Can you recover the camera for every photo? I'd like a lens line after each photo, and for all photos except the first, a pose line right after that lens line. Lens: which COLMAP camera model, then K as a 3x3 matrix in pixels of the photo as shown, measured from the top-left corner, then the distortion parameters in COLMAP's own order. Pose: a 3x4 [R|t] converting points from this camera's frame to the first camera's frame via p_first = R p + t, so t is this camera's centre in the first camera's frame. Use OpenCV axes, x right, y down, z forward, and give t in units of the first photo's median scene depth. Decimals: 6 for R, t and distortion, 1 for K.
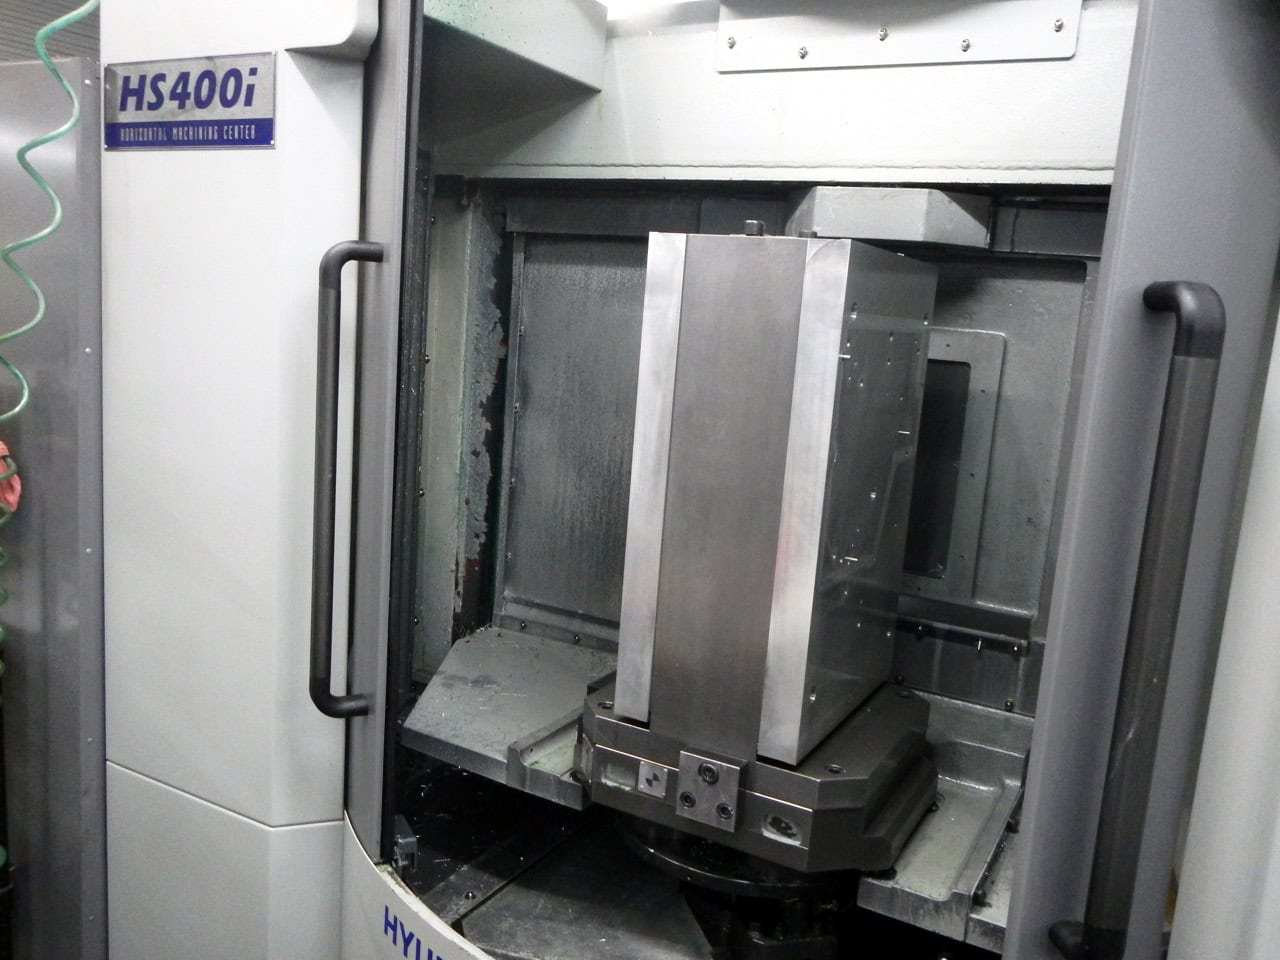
lens RADIAL K [[1048.7, 0, 638.9], [0, 1048.7, 483.5], [0, 0, 1]] dist [0.006066, 0.002526]
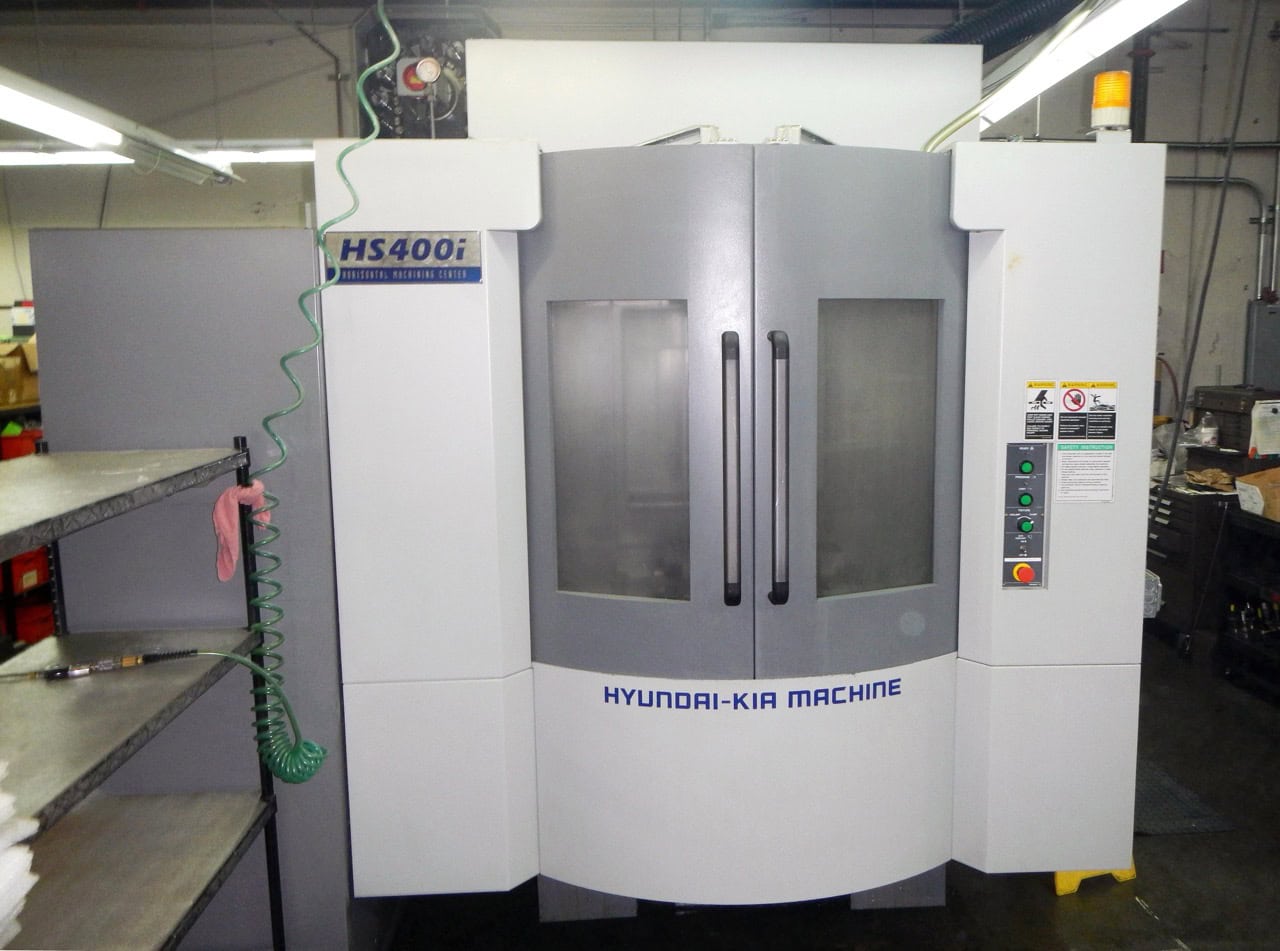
lens RADIAL K [[1043.4, 0, 641.8], [0, 1043.4, 474.0], [0, 0, 1]] dist [0.006797, 0.001559]
pose [[0.860302, -0.141100, 0.489868, -0.986740], [0.153377, 0.988050, 0.015235, 0.013544], [-0.486164, 0.062028, 0.871664, -0.626282]]
